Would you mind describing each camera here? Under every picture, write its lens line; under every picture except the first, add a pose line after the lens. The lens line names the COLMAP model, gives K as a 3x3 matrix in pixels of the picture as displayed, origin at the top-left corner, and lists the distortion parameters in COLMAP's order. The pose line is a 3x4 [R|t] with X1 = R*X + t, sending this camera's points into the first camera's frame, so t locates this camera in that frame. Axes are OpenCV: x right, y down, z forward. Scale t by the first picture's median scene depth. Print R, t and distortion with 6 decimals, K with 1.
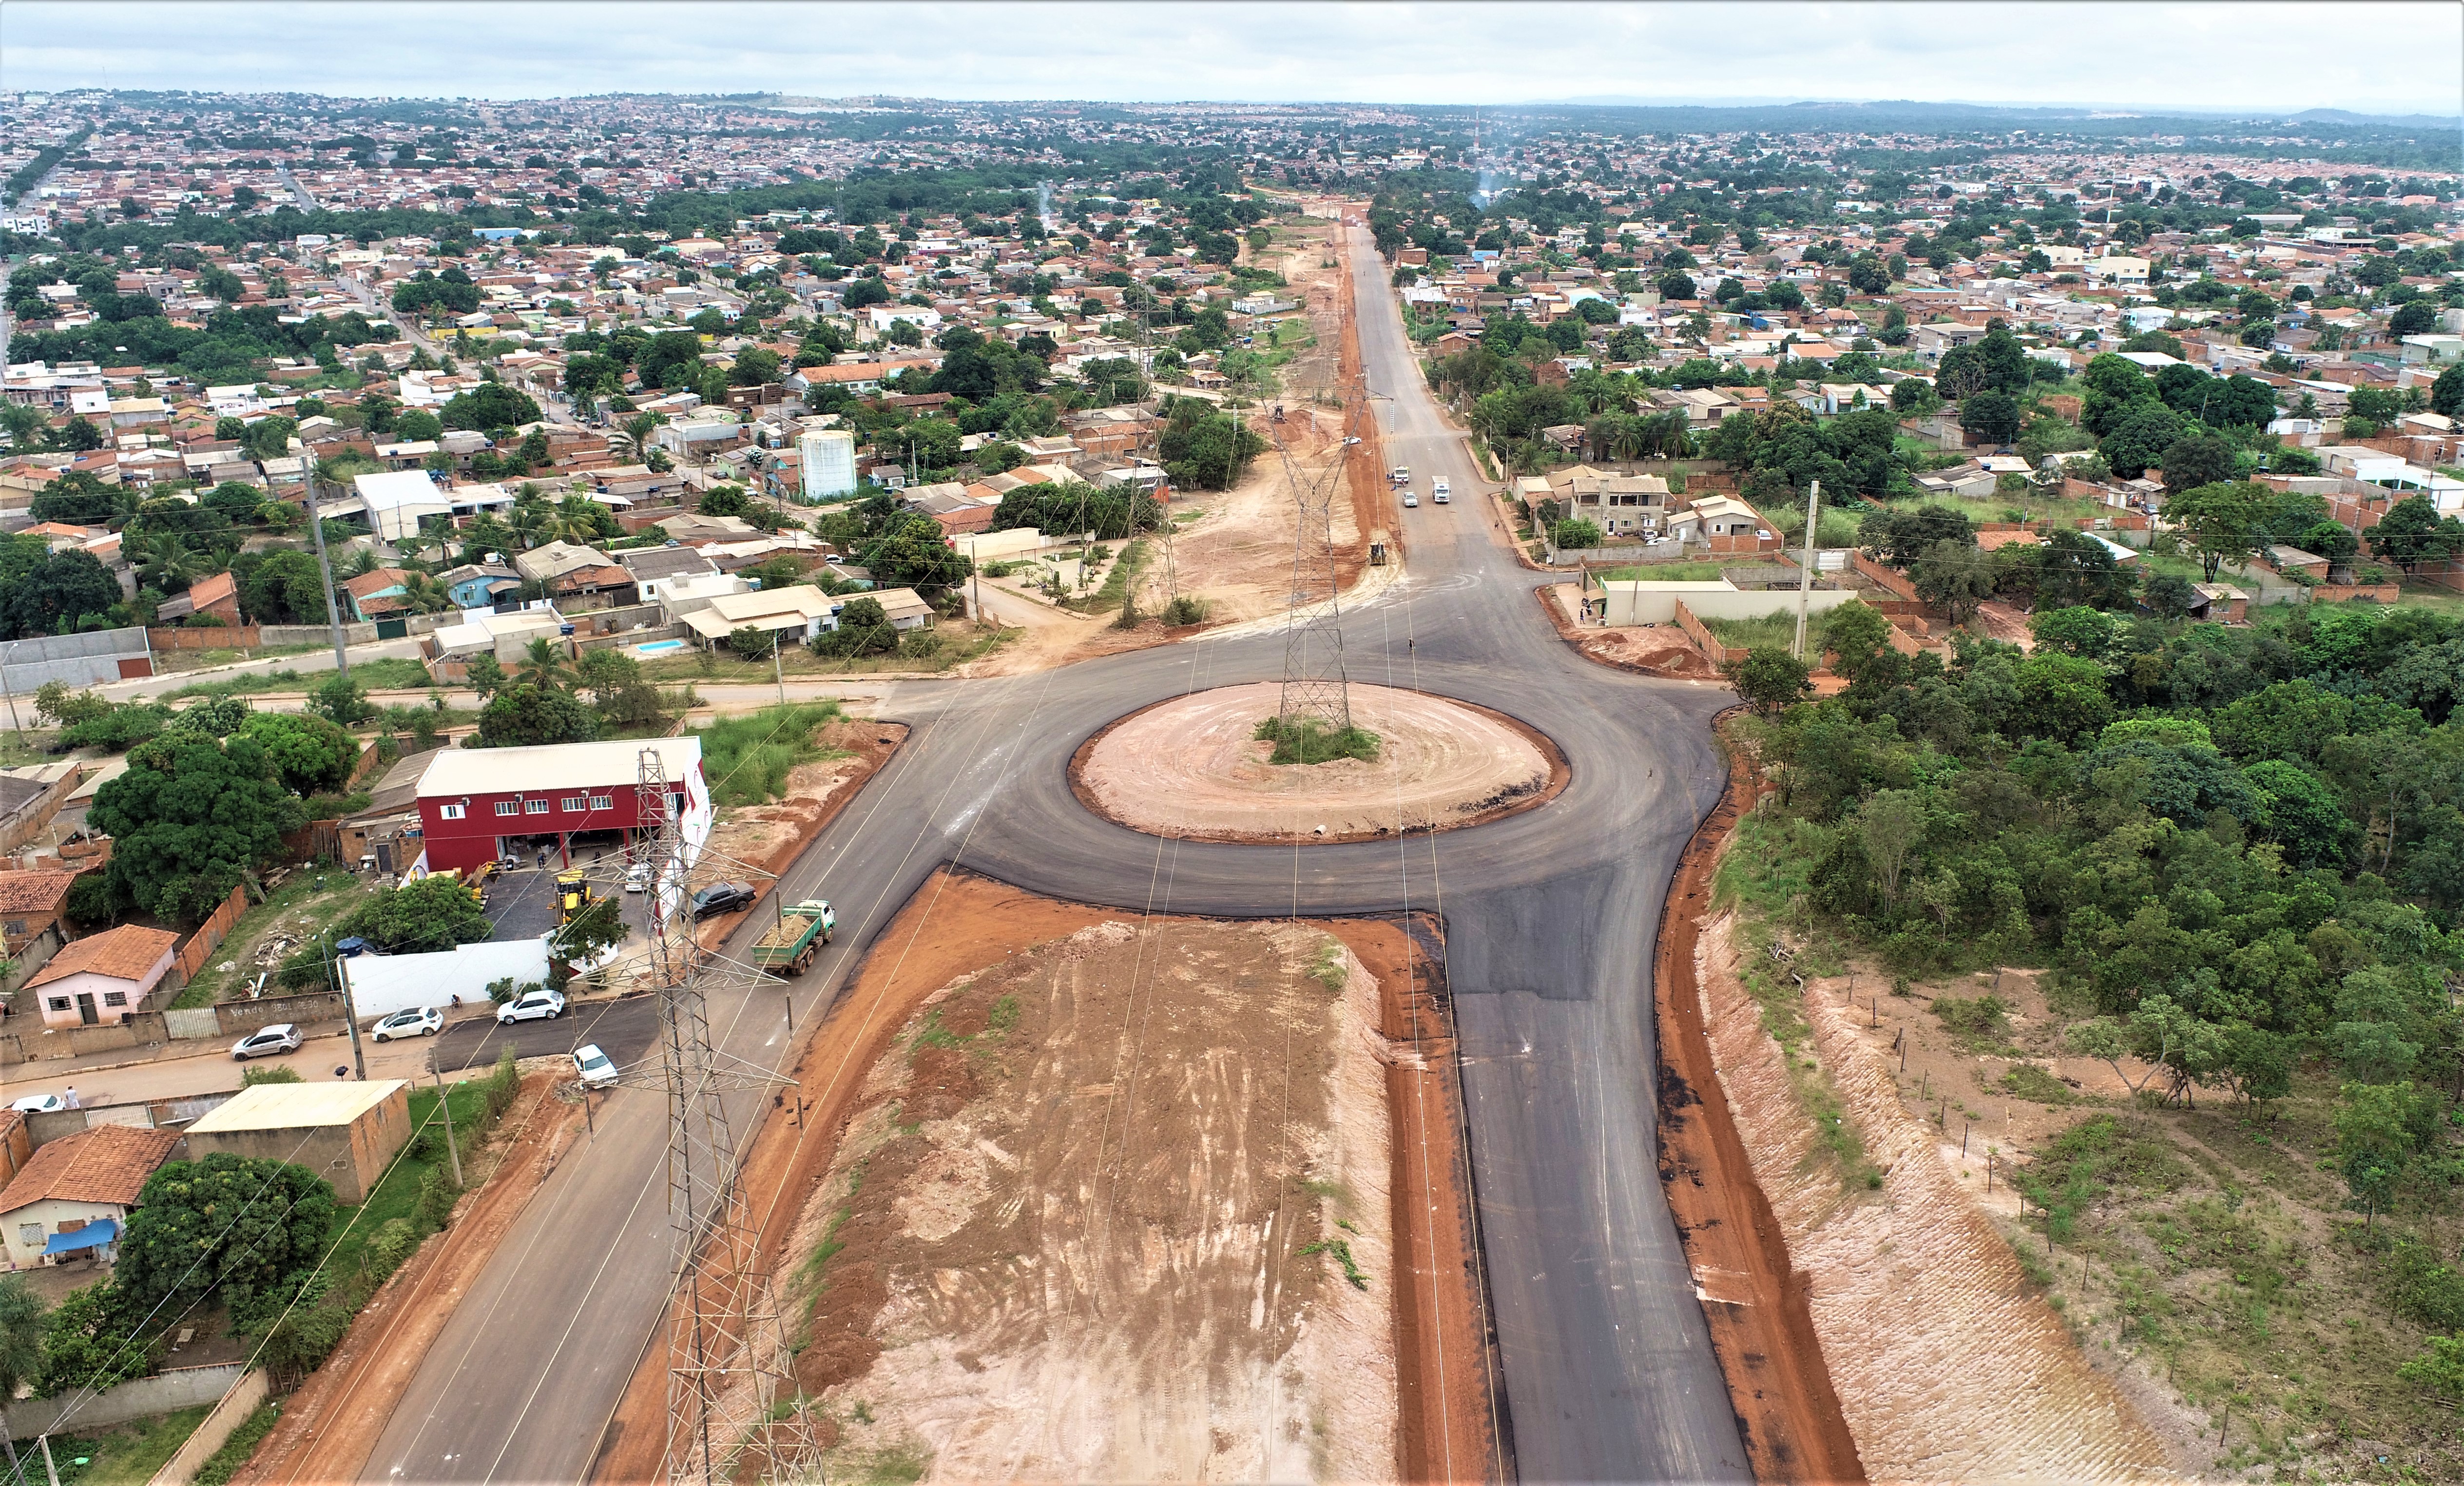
lens RADIAL K [[1791.8, 0, 1332.8], [0, 1791.8, 742.1], [0, 0, 1]] dist [-0.016002, 0.005355]
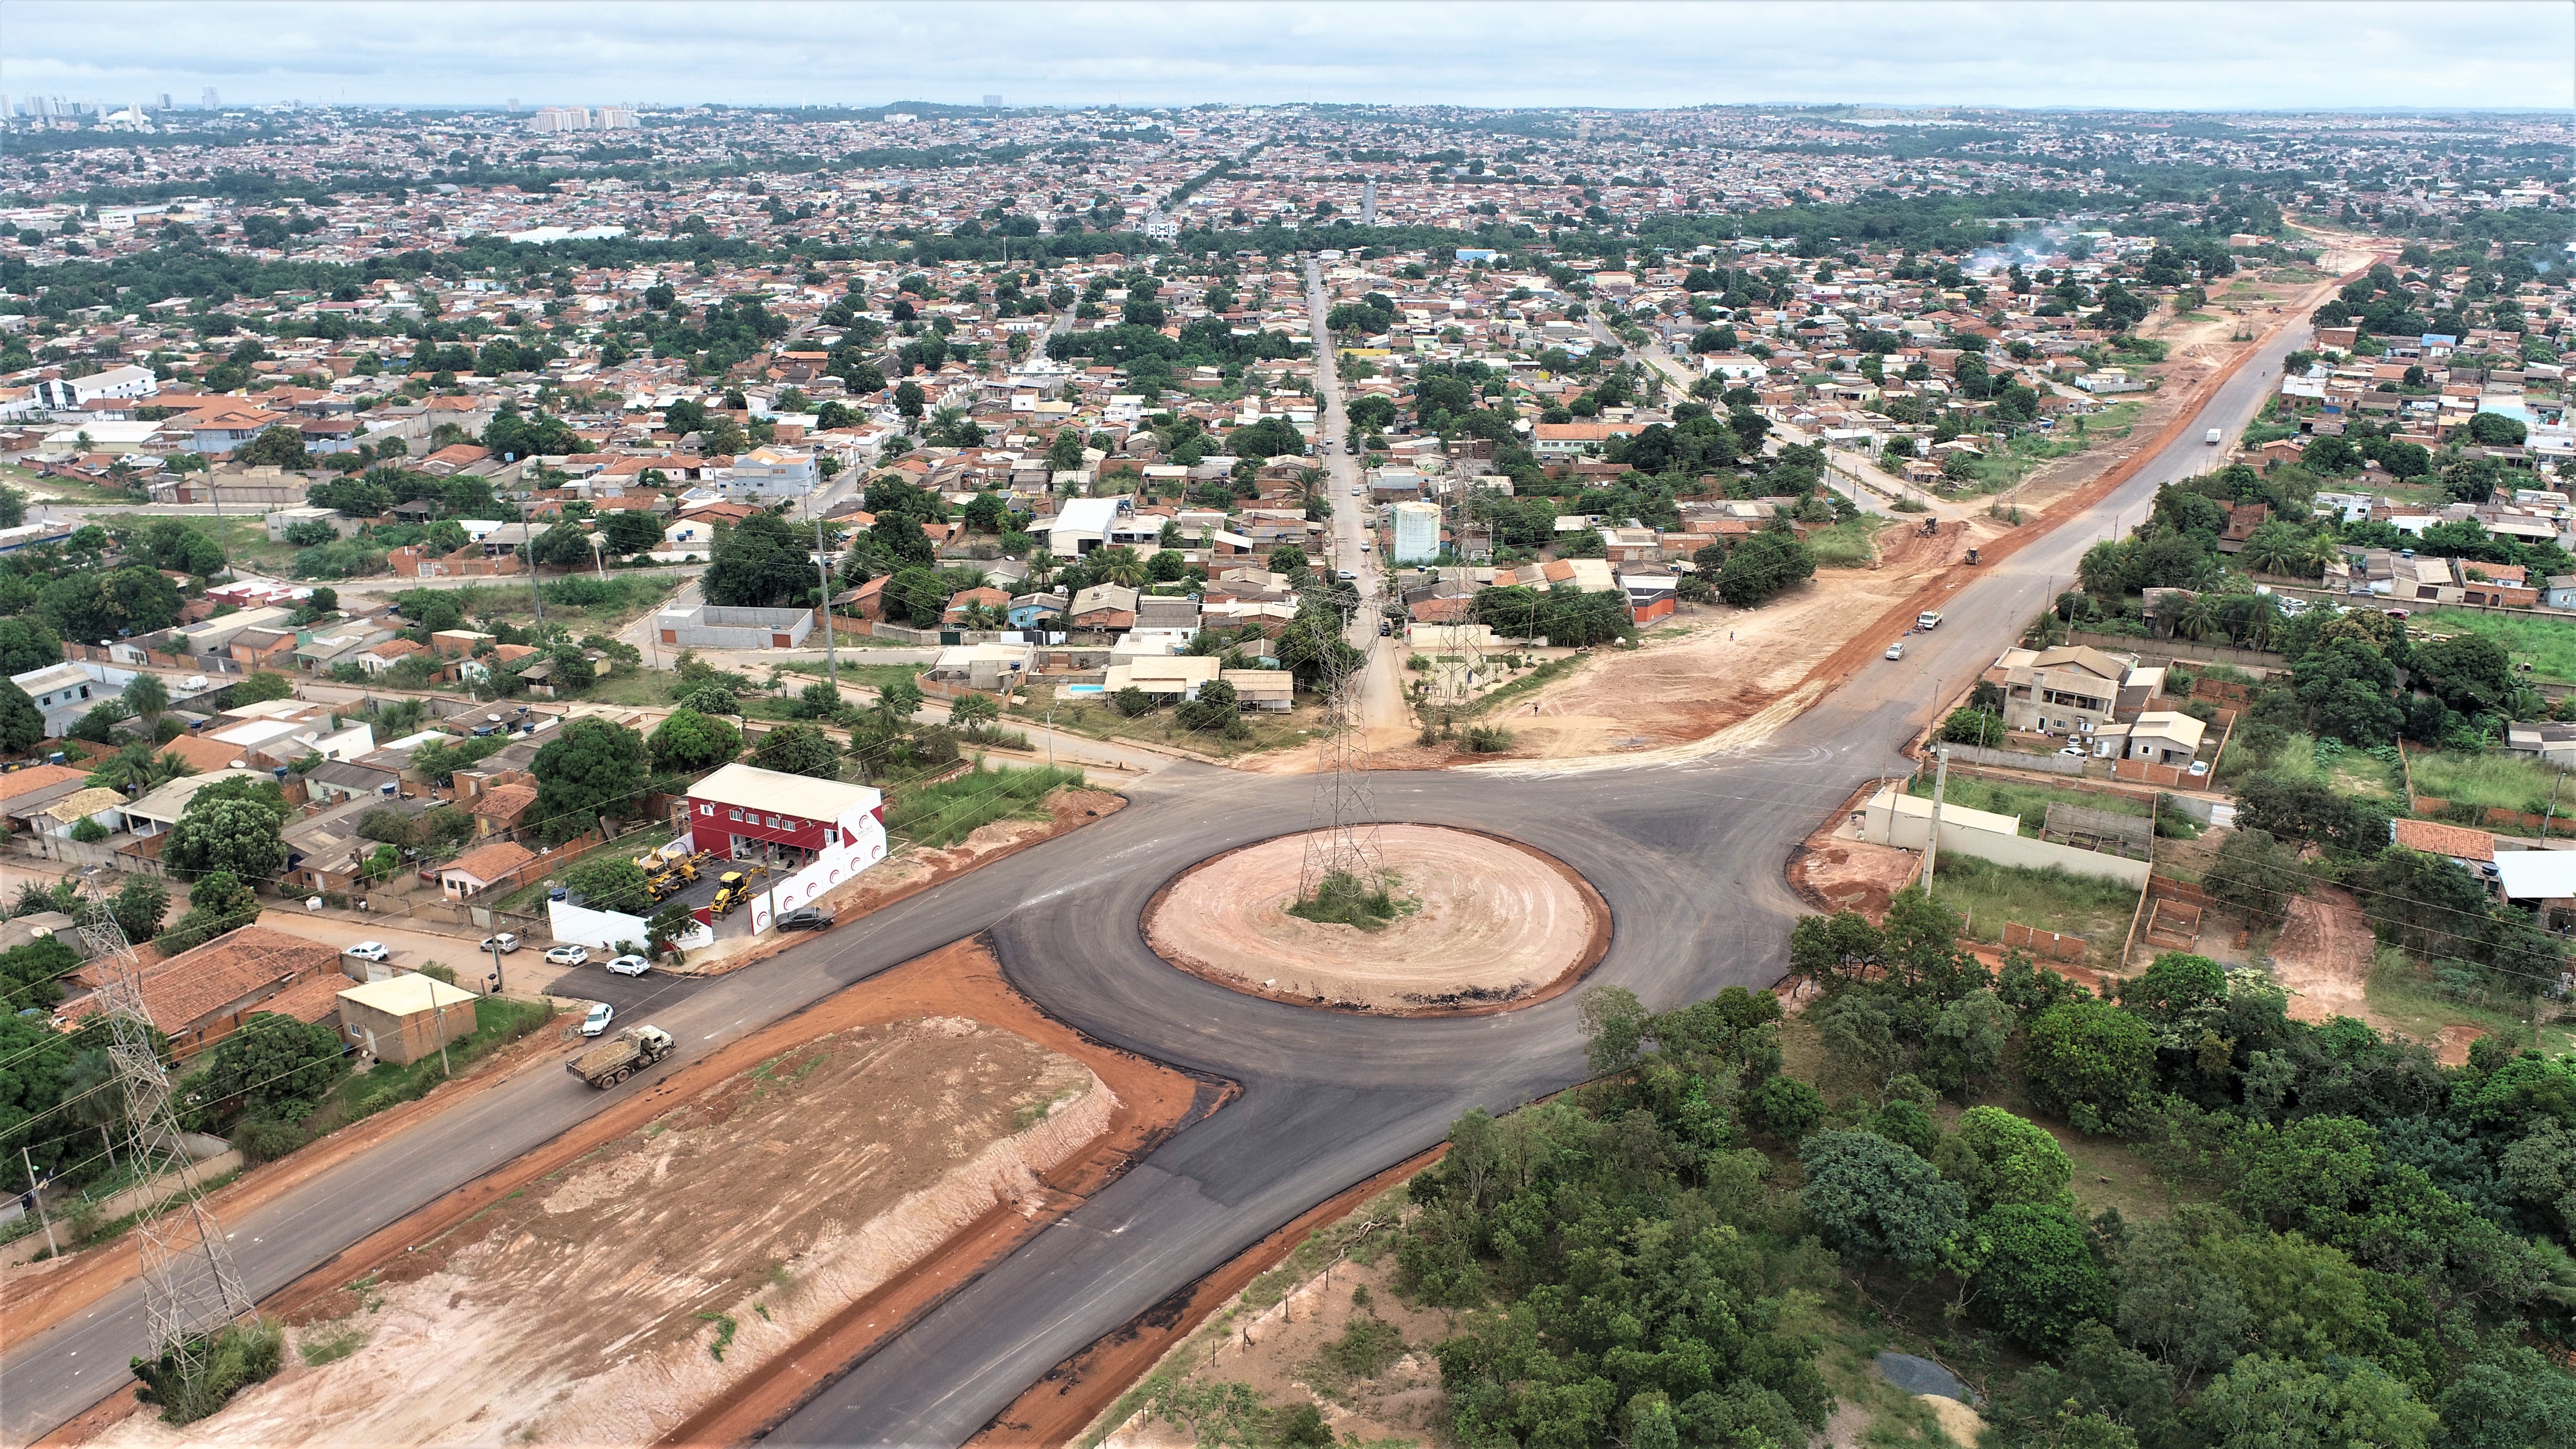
lens RADIAL K [[1733.2, 0, 1288.0], [0, 1733.2, 724.5], [0, 0, 1]] dist [-0.018018, 0.008022]
pose [[0.824661, 0.185716, -0.534269, 0.157852], [-0.185775, 0.981092, 0.054285, -0.048973], [0.534248, 0.054487, 0.843570, 0.022837]]
